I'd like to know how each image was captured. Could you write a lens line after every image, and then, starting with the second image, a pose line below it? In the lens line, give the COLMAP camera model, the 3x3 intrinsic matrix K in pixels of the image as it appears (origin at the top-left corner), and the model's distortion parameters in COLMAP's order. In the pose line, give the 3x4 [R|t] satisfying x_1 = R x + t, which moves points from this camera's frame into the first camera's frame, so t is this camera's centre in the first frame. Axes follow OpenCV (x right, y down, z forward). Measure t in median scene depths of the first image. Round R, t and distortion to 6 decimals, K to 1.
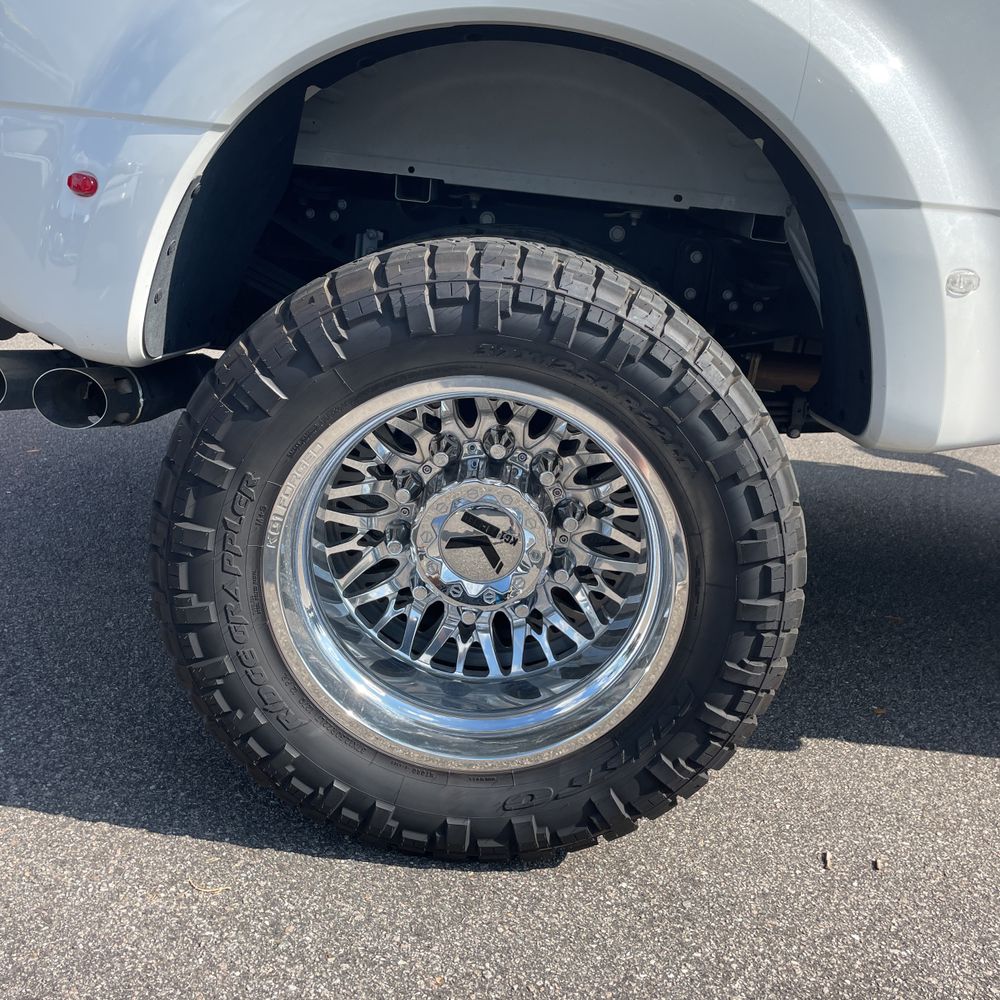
lens RADIAL K [[989.2, 0, 501.9], [0, 989.2, 493.5], [0, 0, 1]] dist [0.084211, -0.113186]
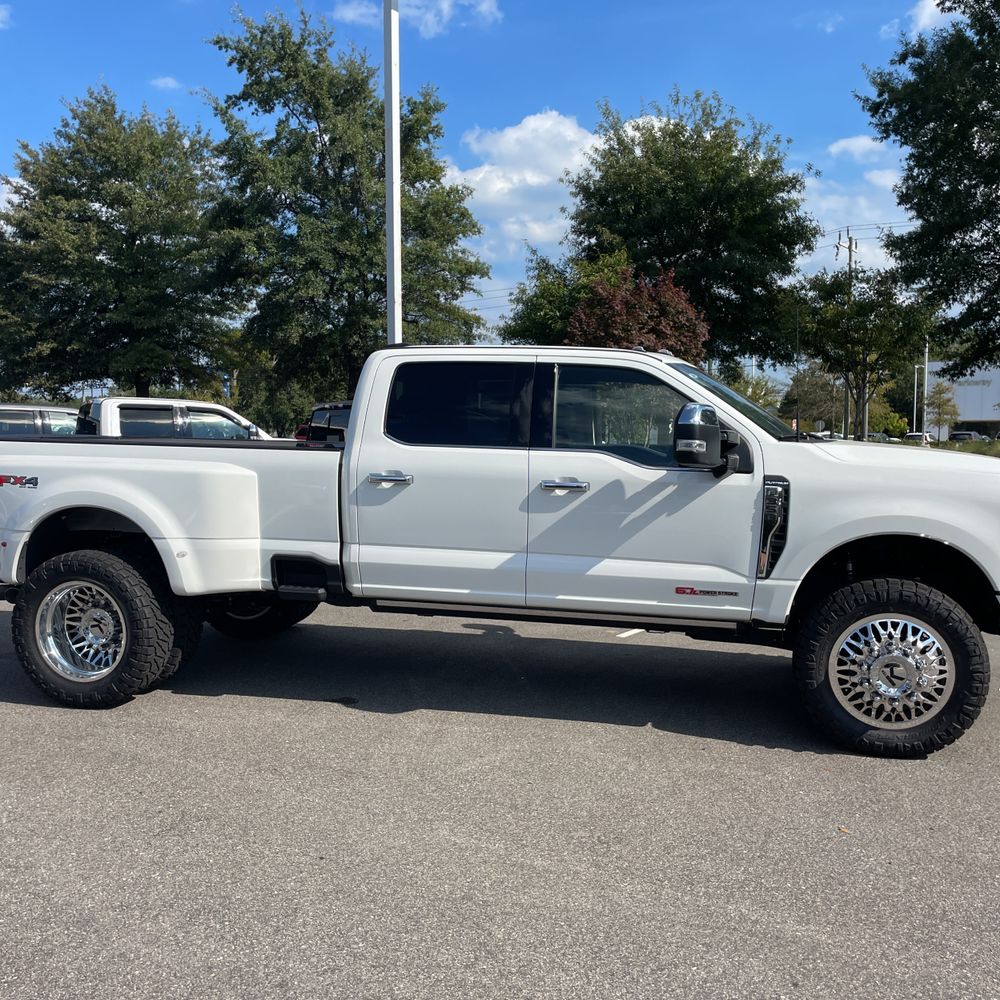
lens RADIAL K [[975.9, 0, 486.3], [0, 975.9, 514.4], [0, 0, 1]] dist [0.157322, -0.261695]
pose [[0.975807, -0.064155, -0.209007, 2.275055], [0.012730, 0.971028, -0.238627, 0.567546], [0.218261, 0.230193, 0.948353, -2.420524]]
